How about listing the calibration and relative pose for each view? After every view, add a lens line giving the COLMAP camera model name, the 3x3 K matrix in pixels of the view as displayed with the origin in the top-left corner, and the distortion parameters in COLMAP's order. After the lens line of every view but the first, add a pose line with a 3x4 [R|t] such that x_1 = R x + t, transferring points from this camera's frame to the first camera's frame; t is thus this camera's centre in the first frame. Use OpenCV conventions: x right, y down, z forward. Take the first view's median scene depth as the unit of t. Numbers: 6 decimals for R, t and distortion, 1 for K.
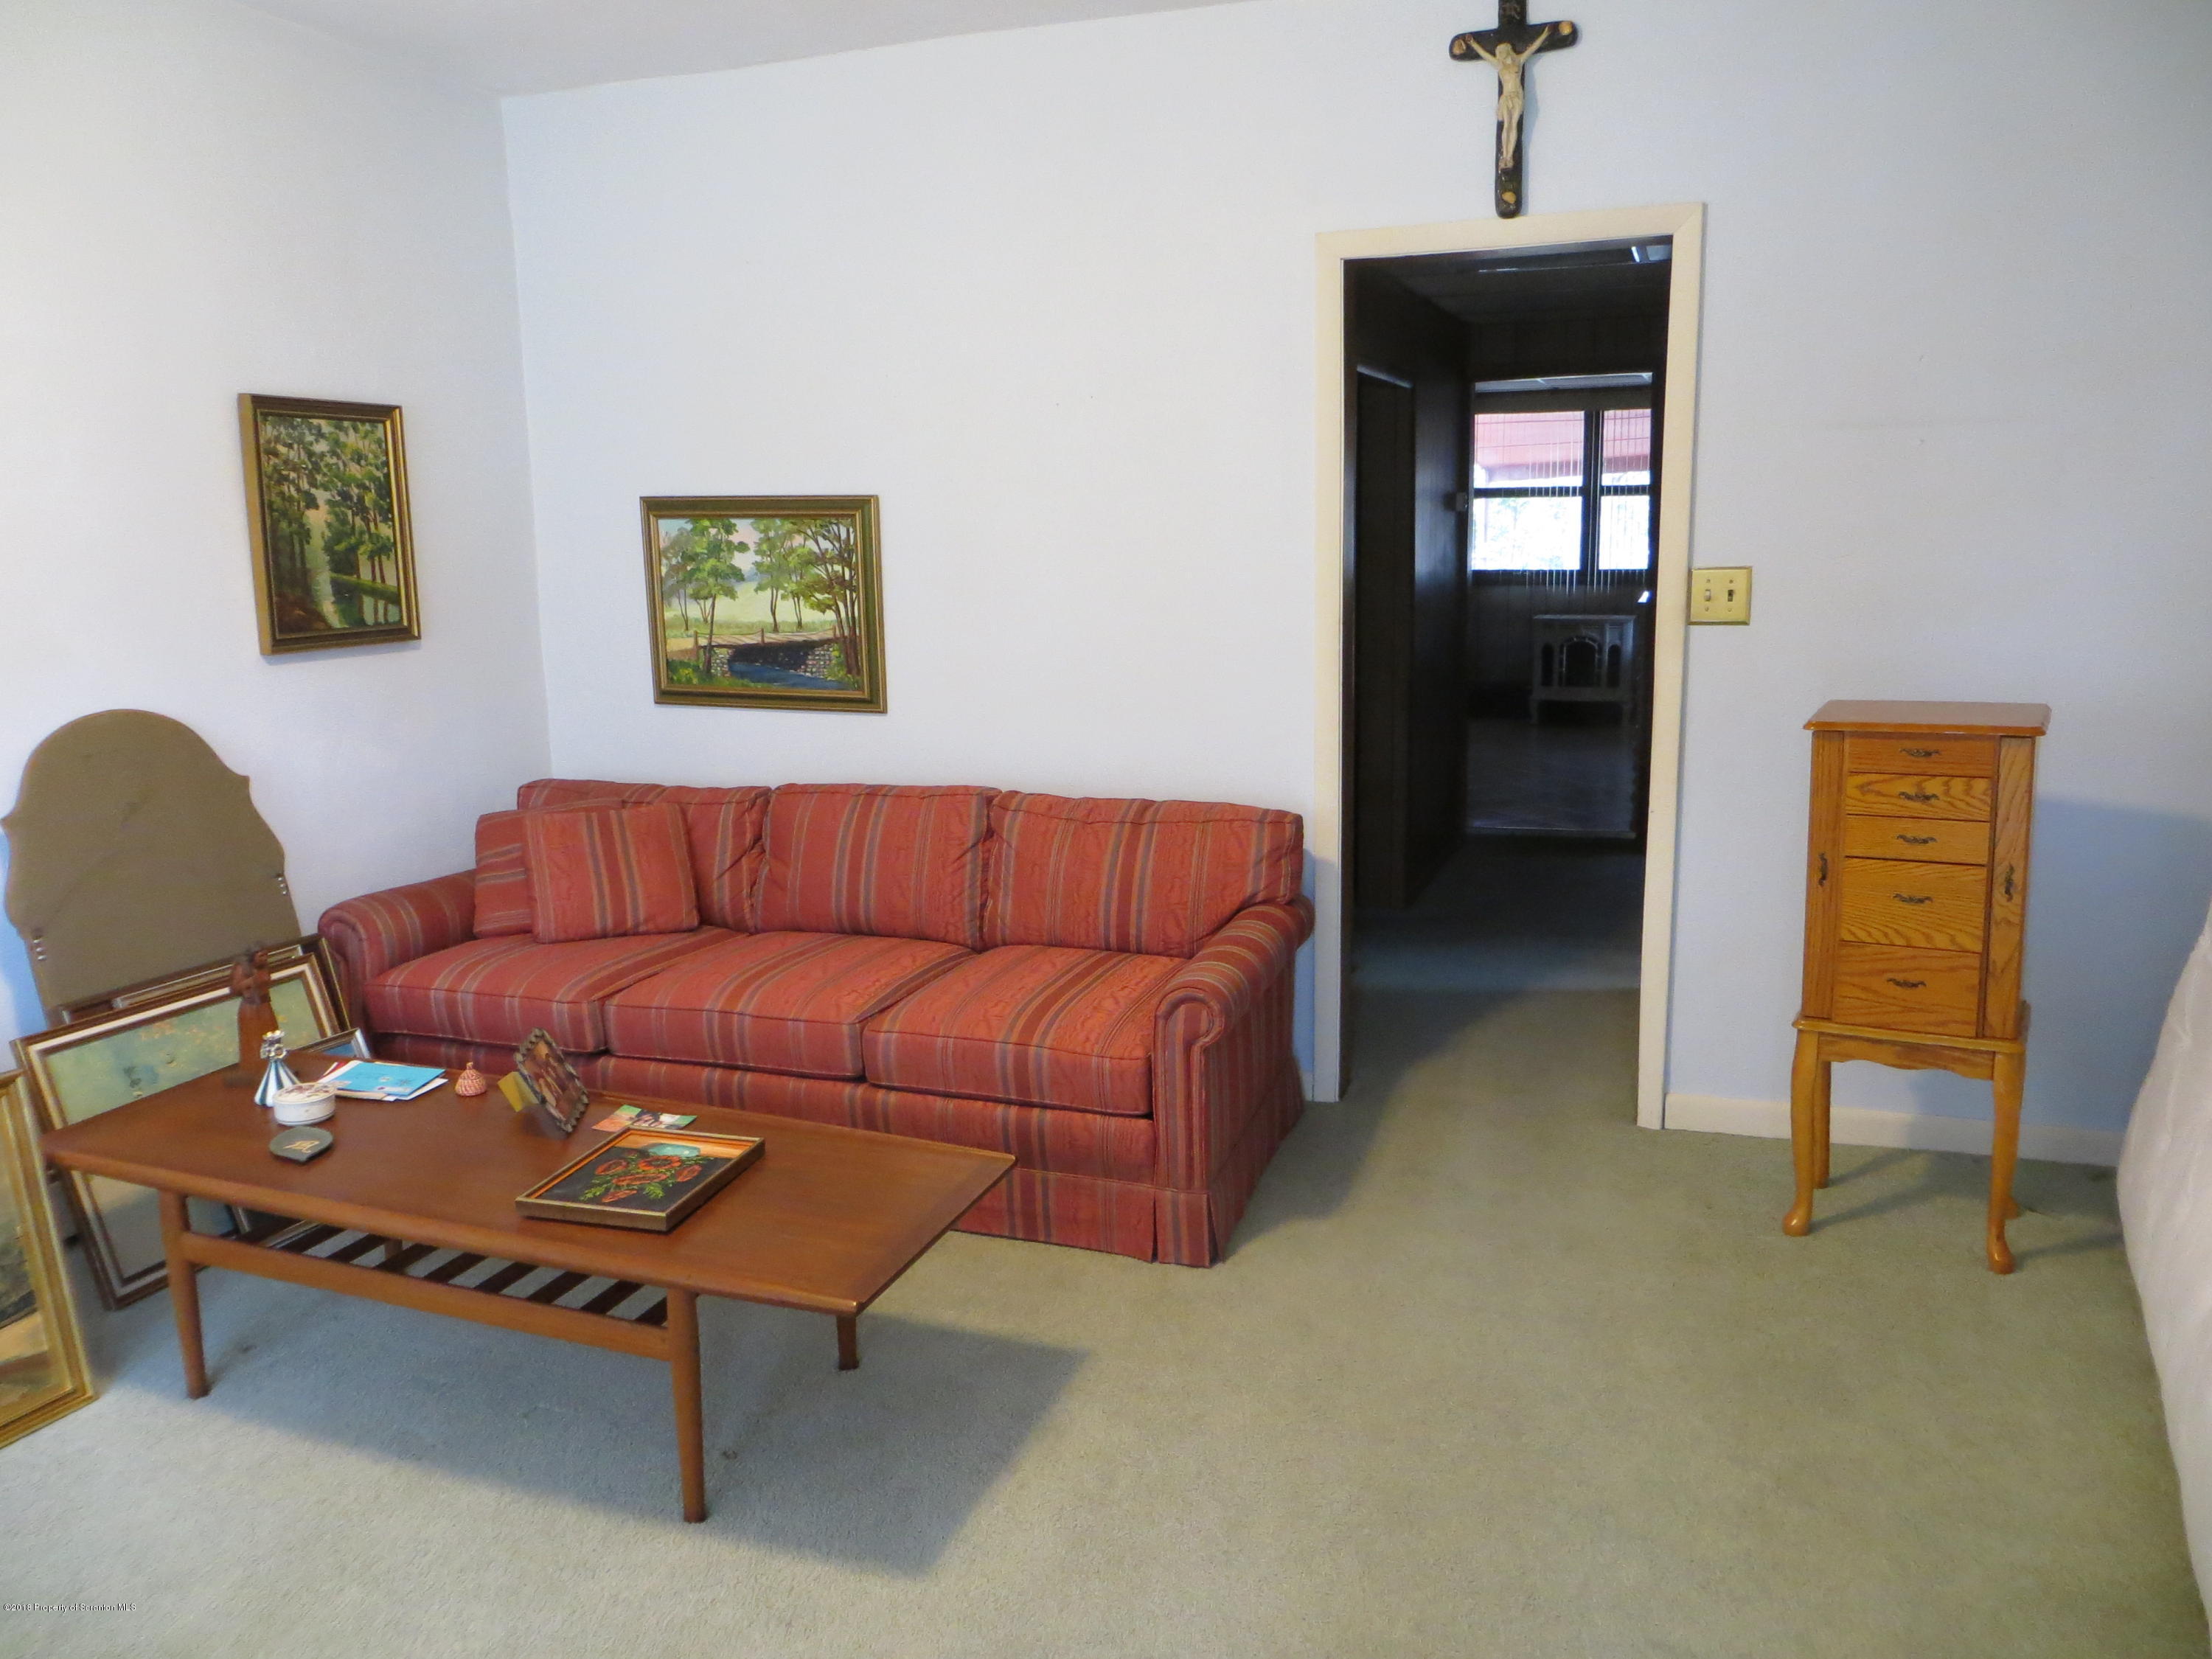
lens RADIAL K [[1657.0, 0, 1105.2], [0, 1657.0, 824.8], [0, 0, 1]] dist [-0.033634, 0.011889]
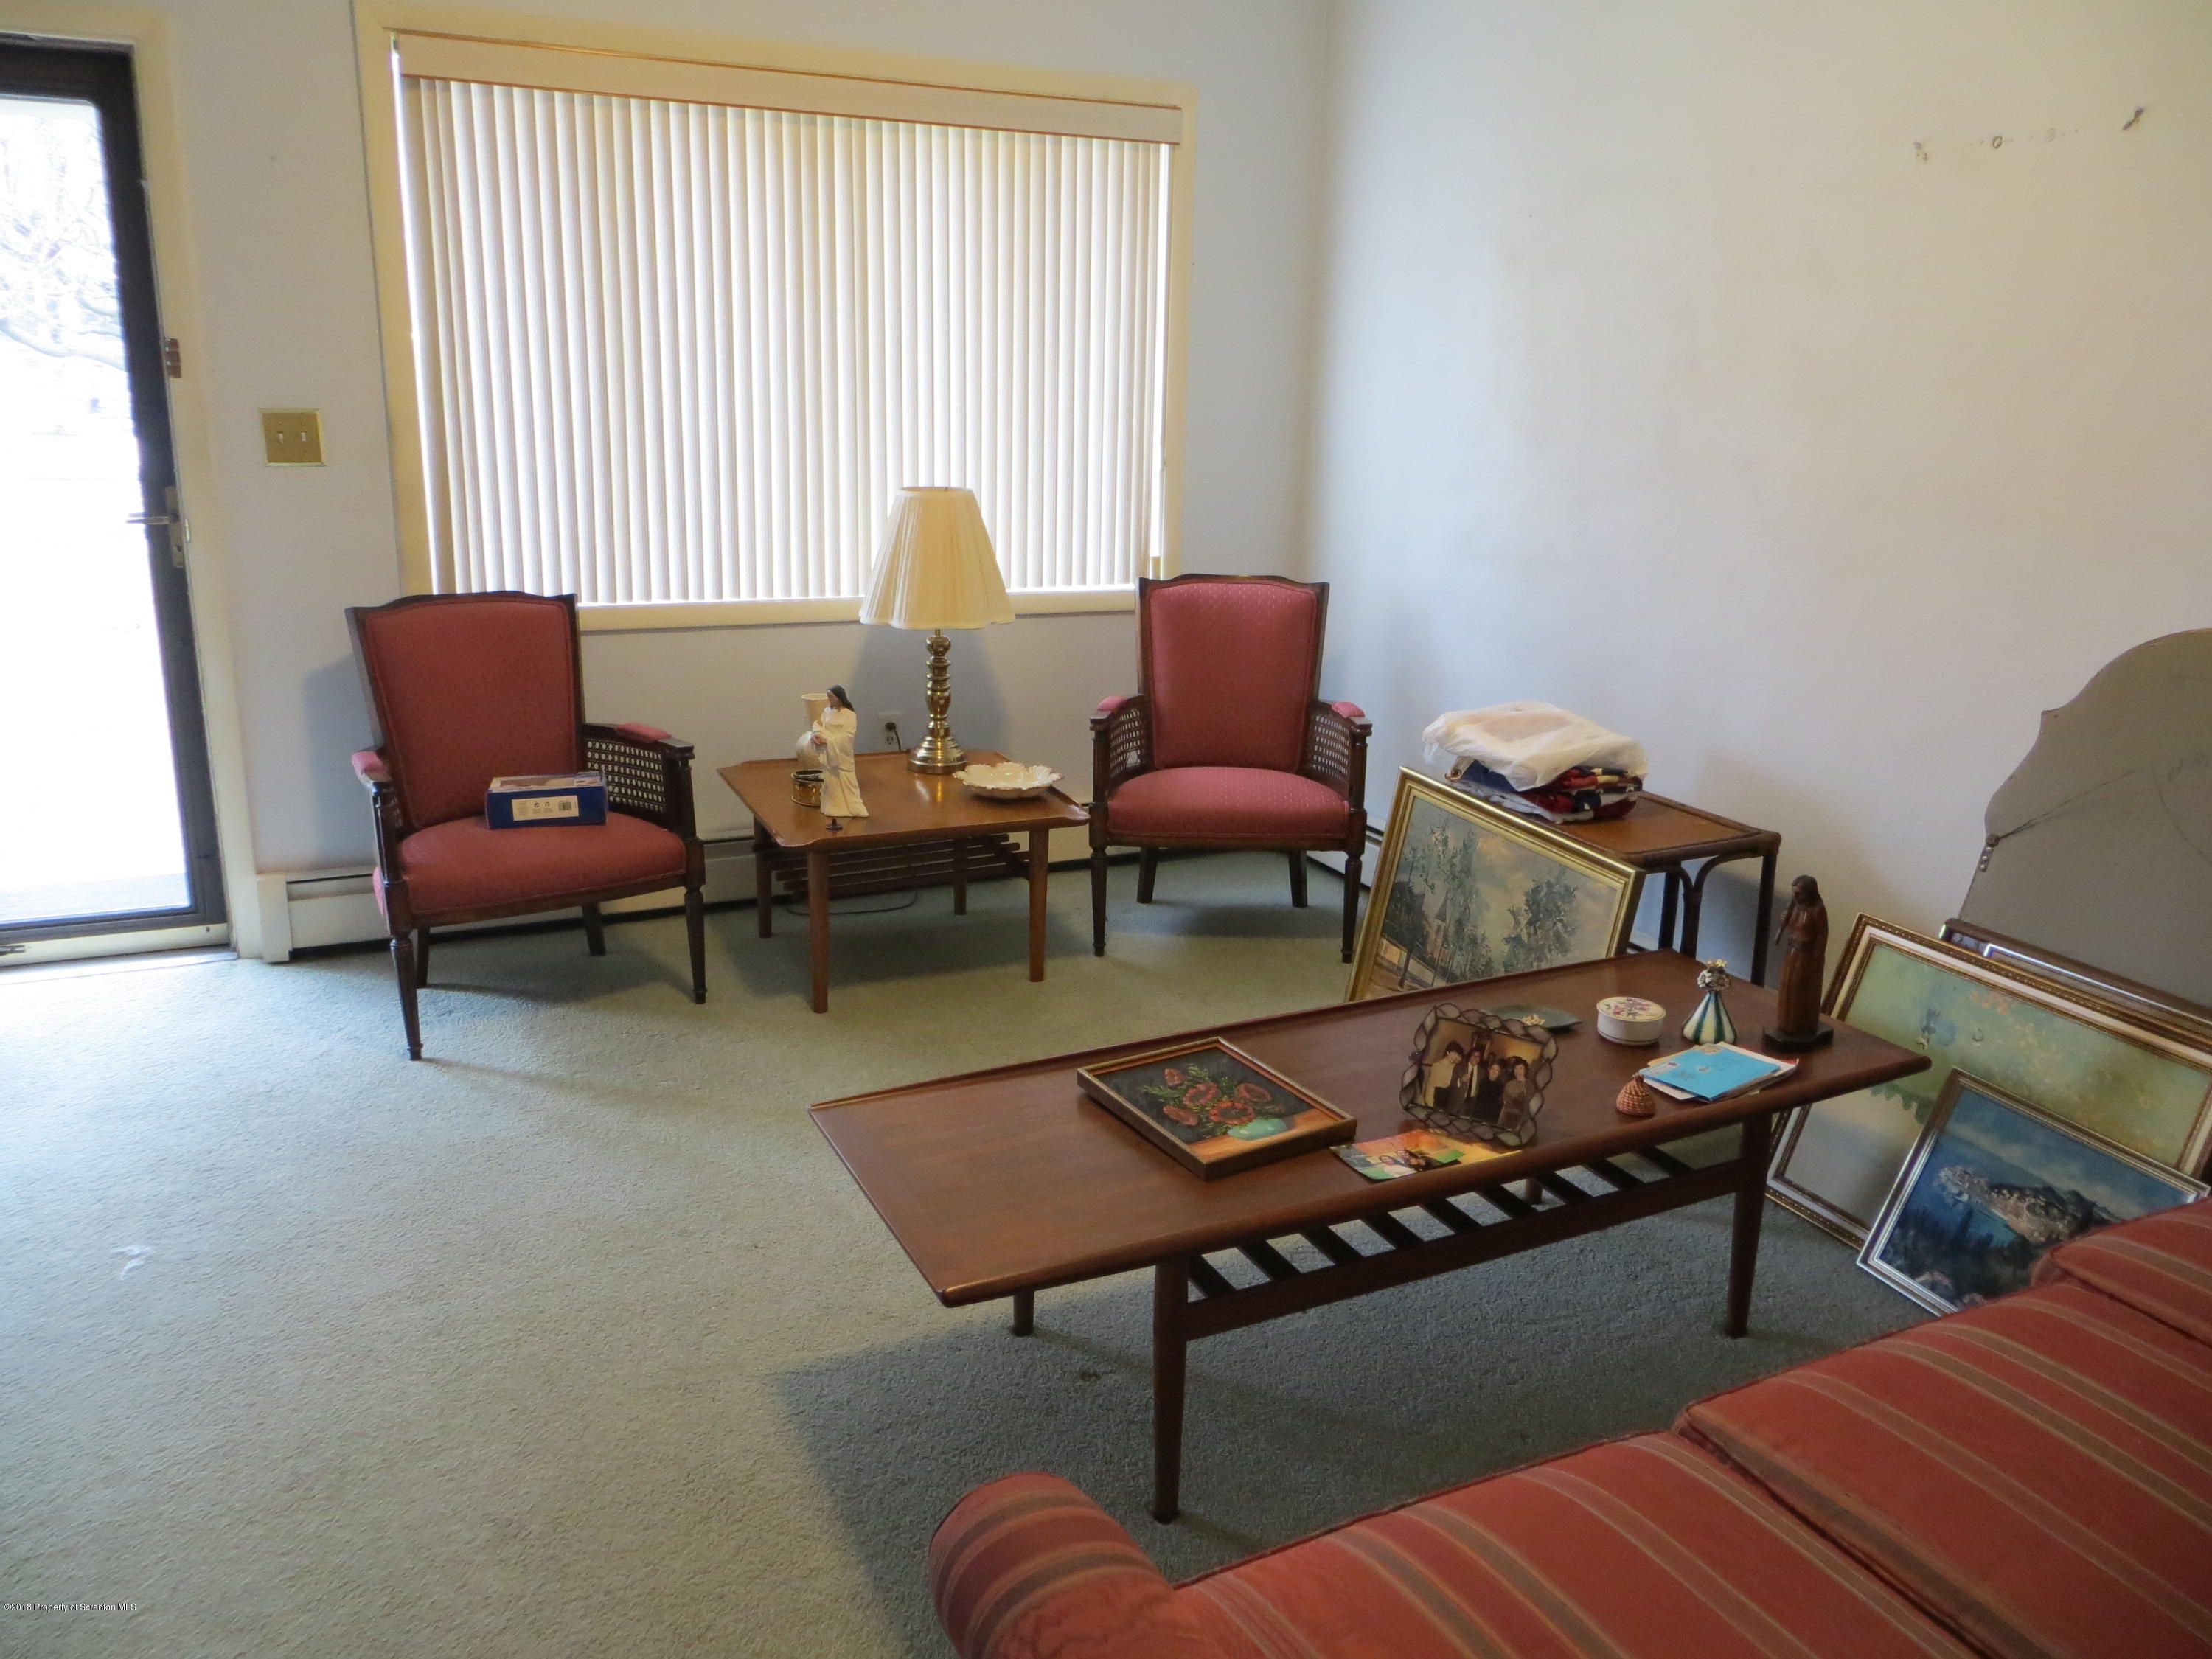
lens RADIAL K [[1657.0, 0, 1107.4], [0, 1657.0, 824.9], [0, 0, 1]] dist [-0.033634, 0.011889]
pose [[-0.717404, 0.171608, -0.675190, 0.303732], [-0.132660, 0.917800, 0.374224, -0.225054], [0.683909, 0.358041, -0.635669, 1.334491]]
